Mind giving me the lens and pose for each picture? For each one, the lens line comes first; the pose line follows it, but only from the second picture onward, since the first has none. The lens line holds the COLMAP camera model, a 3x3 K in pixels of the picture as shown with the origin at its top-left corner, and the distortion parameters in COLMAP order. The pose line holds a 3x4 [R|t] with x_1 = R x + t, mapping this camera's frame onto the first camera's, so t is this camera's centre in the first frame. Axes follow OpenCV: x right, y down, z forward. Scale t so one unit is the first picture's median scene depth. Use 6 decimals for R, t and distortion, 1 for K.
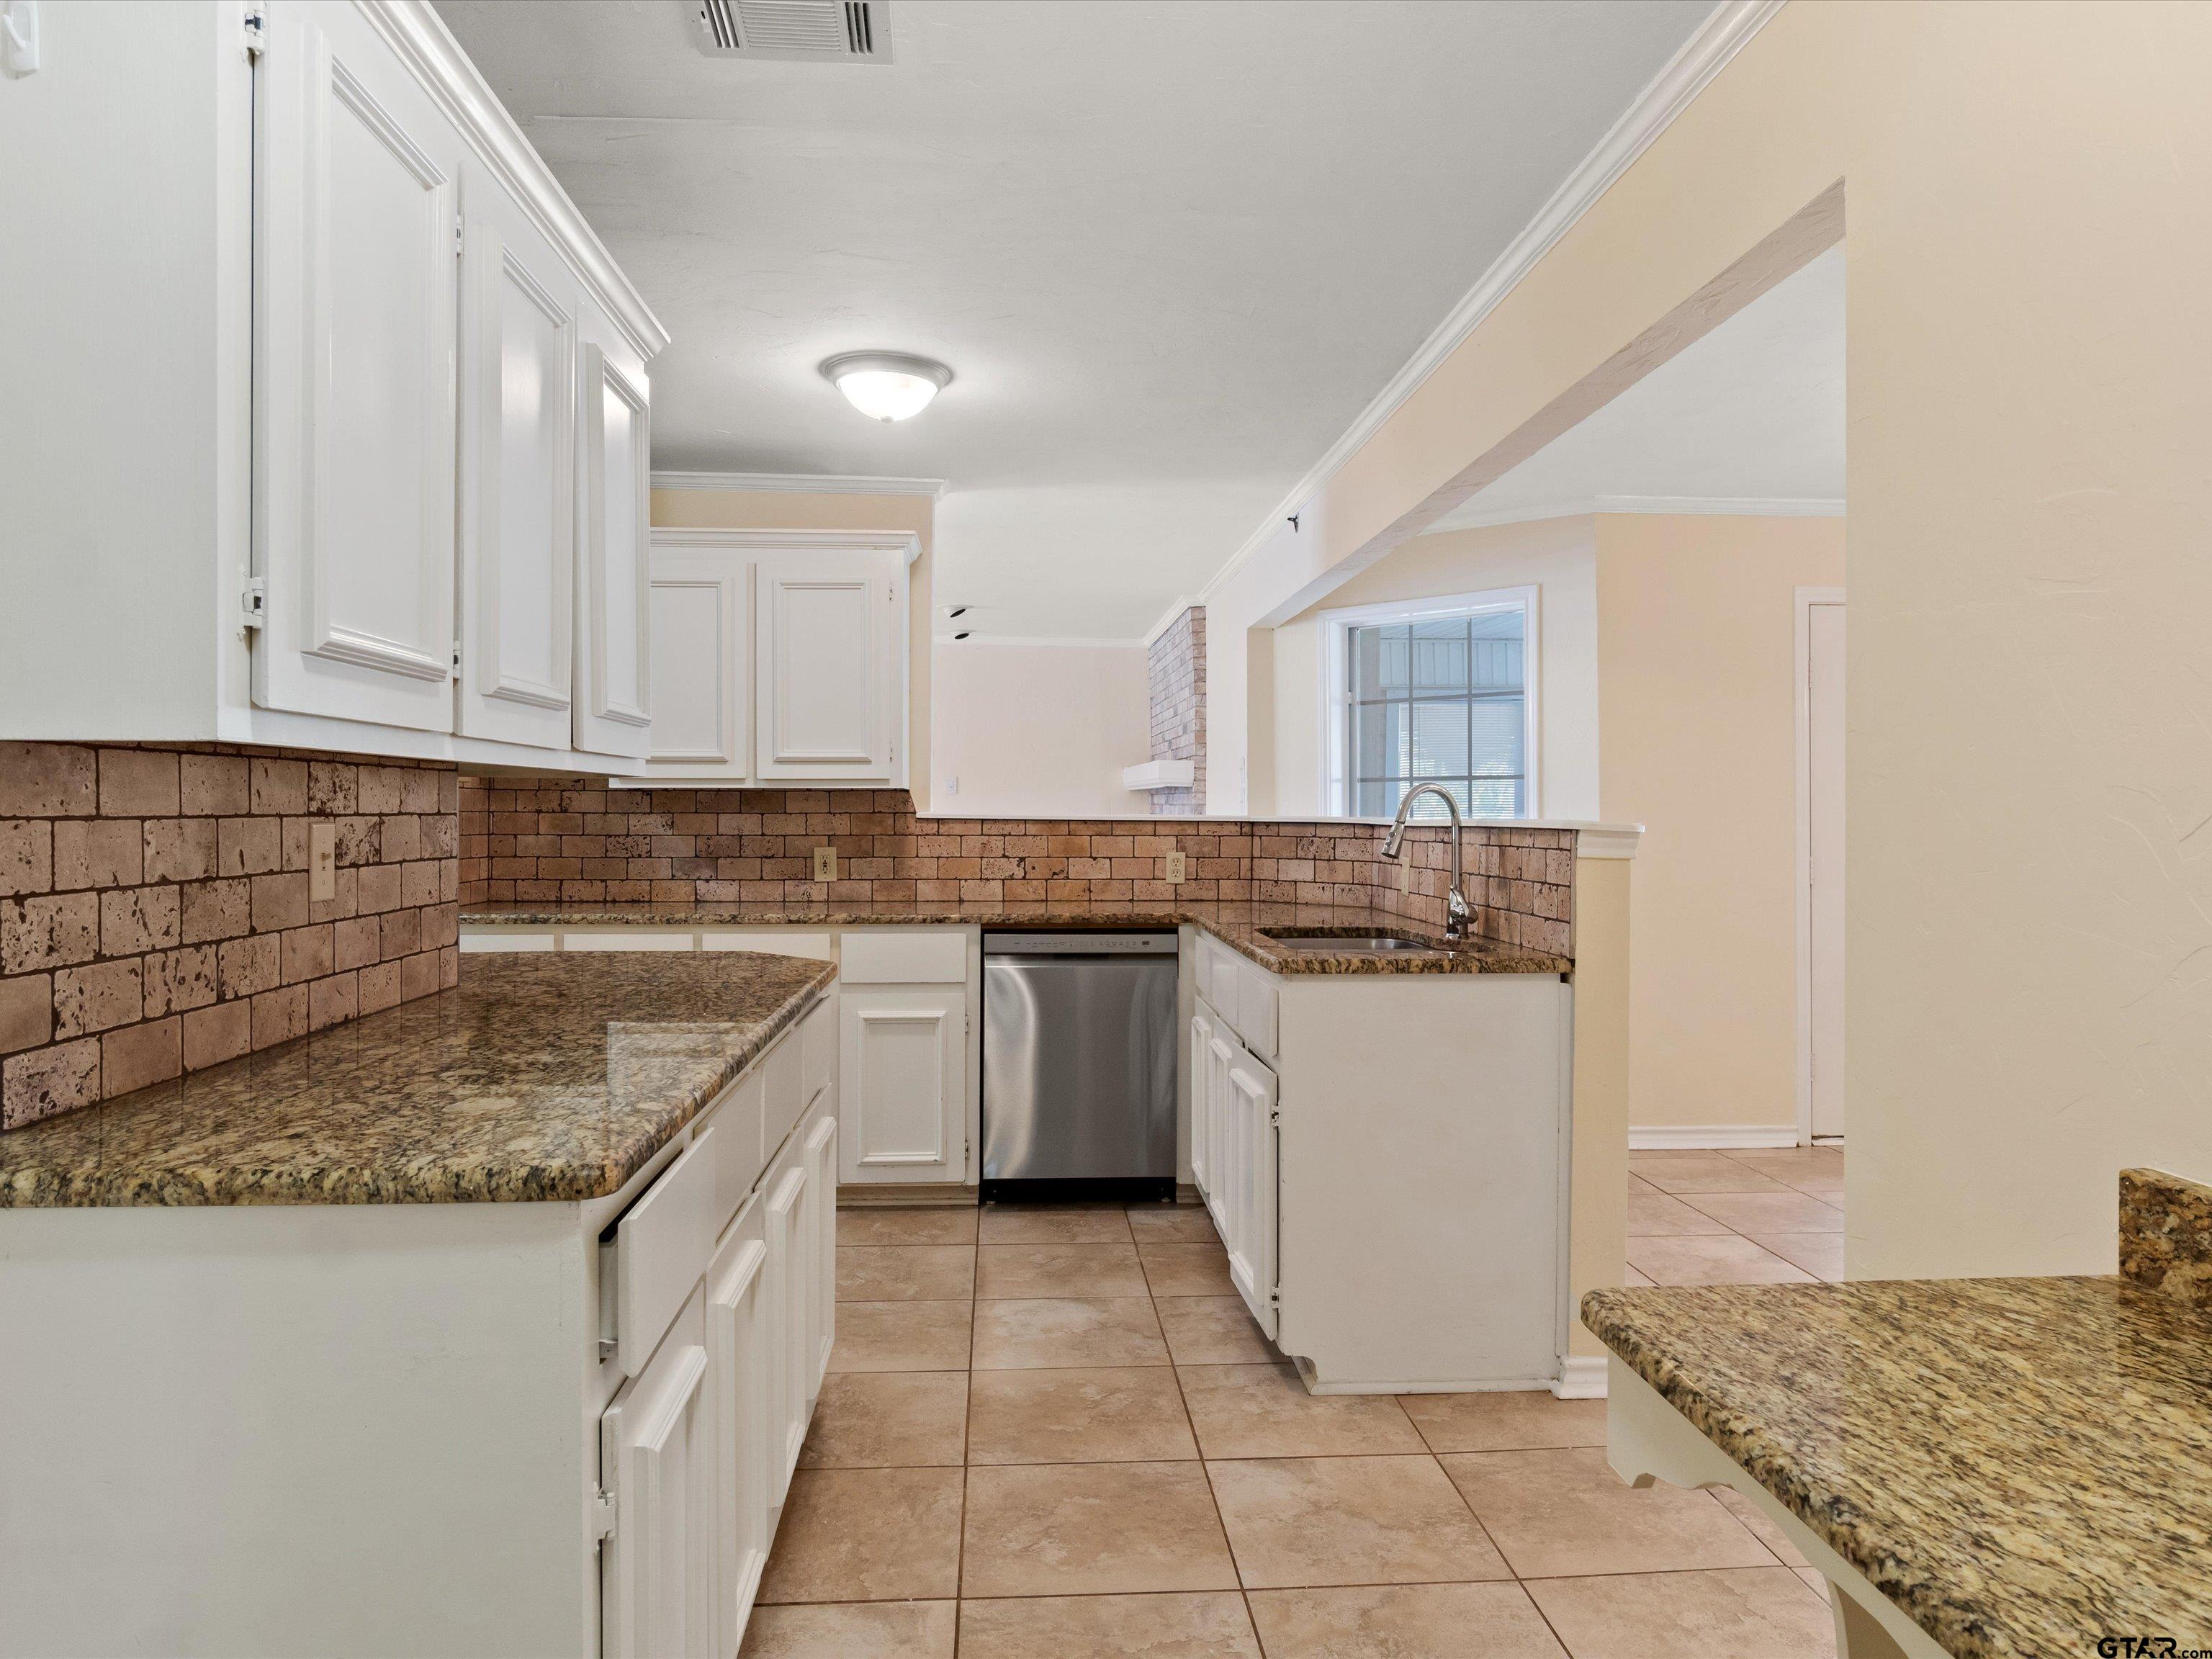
lens RADIAL K [[1405.1, 0, 1103.9], [0, 1405.1, 816.7], [0, 0, 1]] dist [-0.000022, 0.000296]
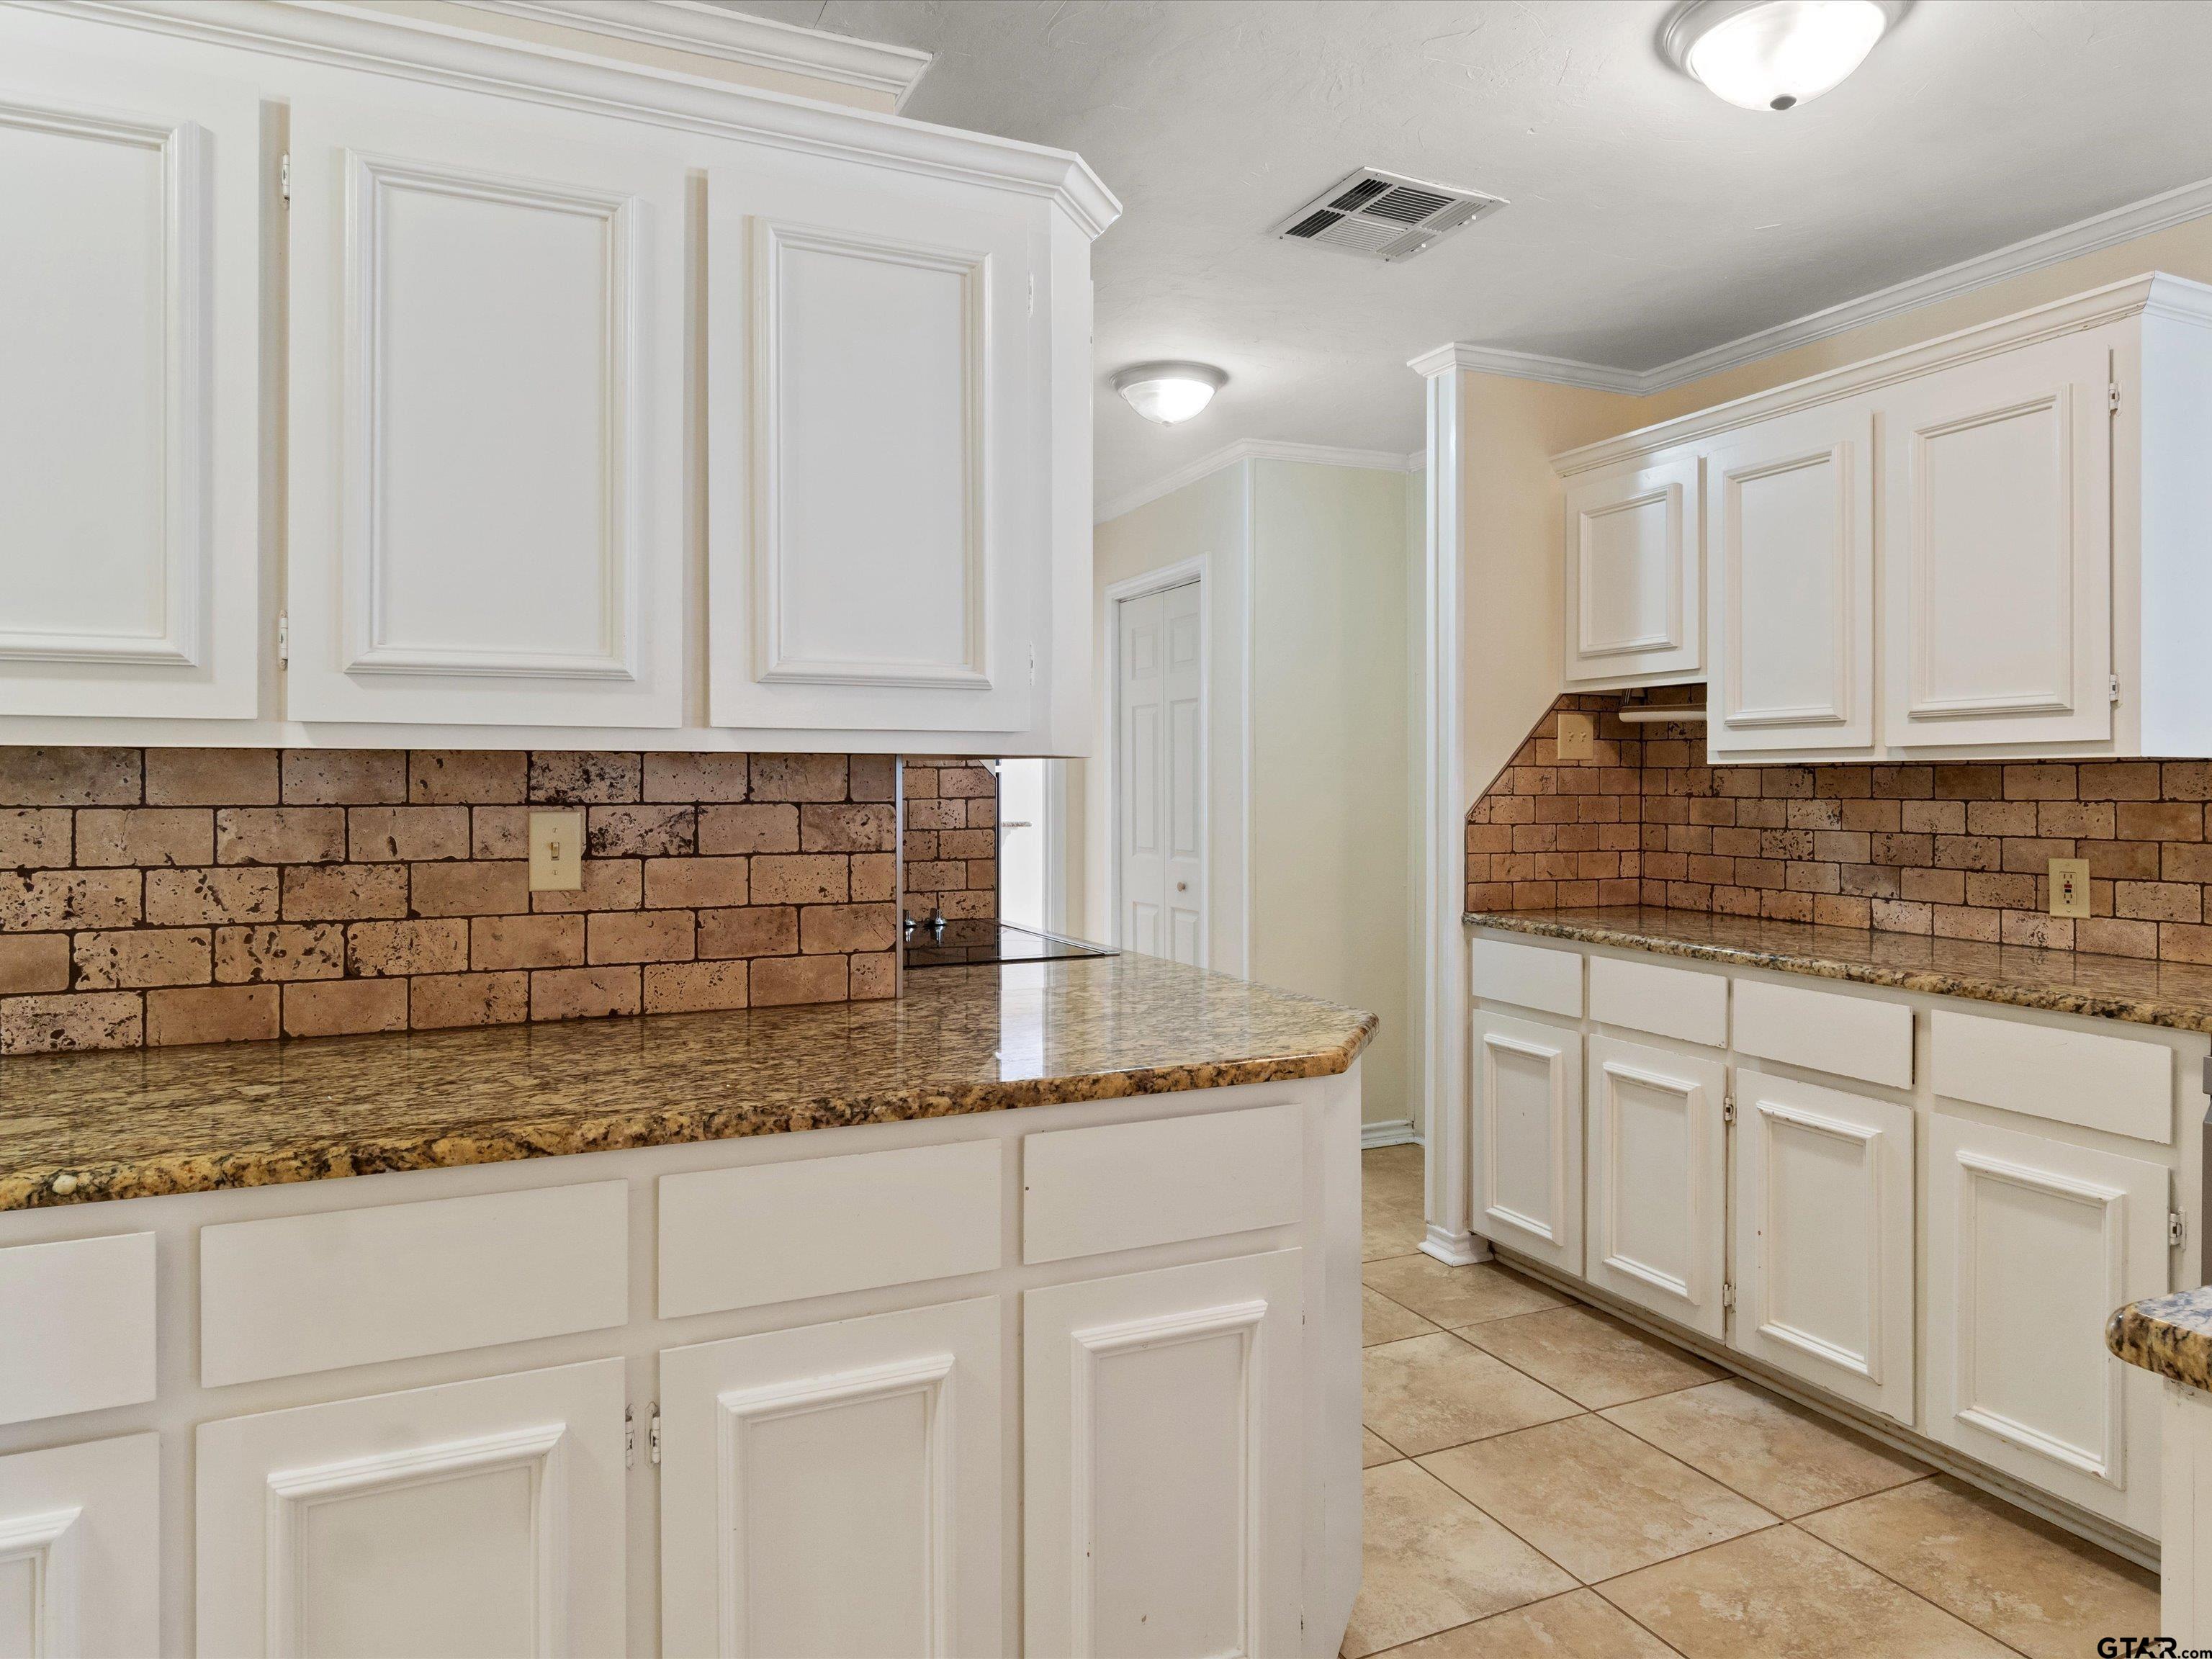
lens RADIAL K [[1367.7, 0, 1097.4], [0, 1367.7, 784.8], [0, 0, 1]] dist [-0.005960, -0.000789]
pose [[0.344636, -0.001223, -0.938736, 0.435179], [-0.004820, 0.999984, -0.003072, -0.012338], [0.938724, 0.005584, 0.344625, 0.927408]]
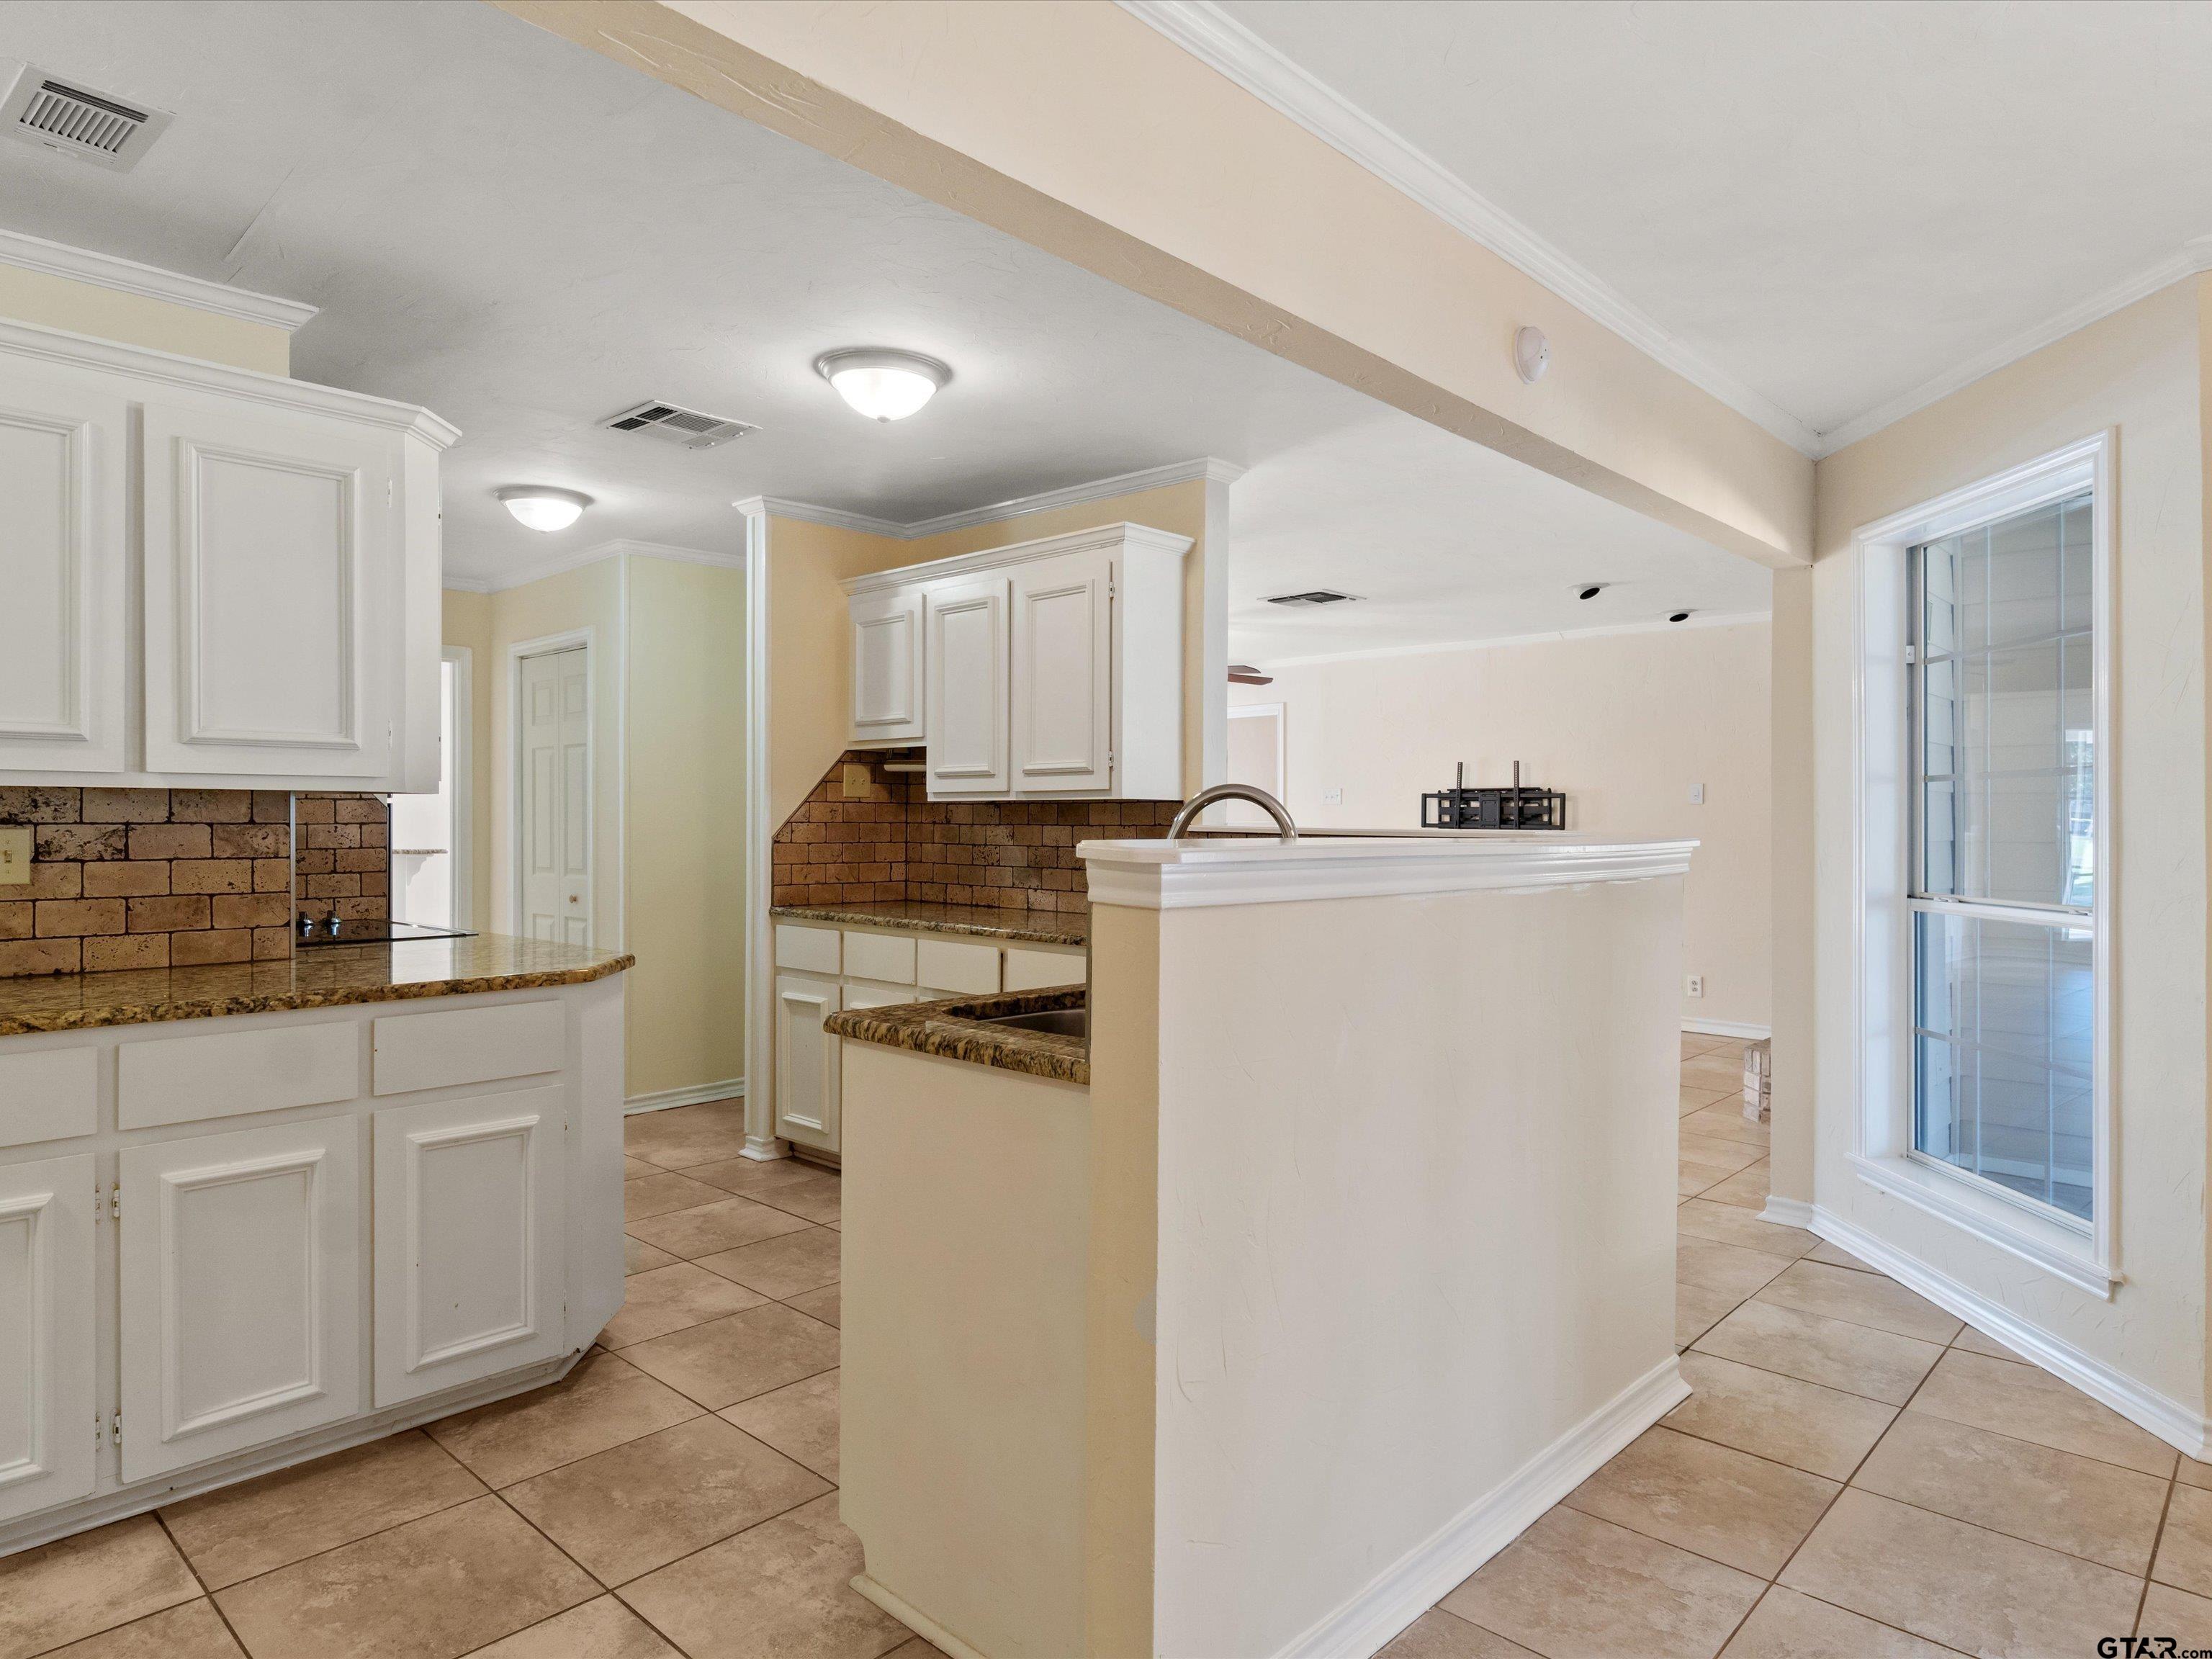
lens RADIAL K [[1330.8, 0, 1107.3], [0, 1330.8, 825.0], [0, 0, 1]] dist [0.001941, -0.003482]
pose [[0.677569, 0.004370, -0.735446, 1.043108], [-0.006524, 0.999979, -0.000069, -0.005858], [0.735430, 0.004845, 0.677583, 0.819722]]
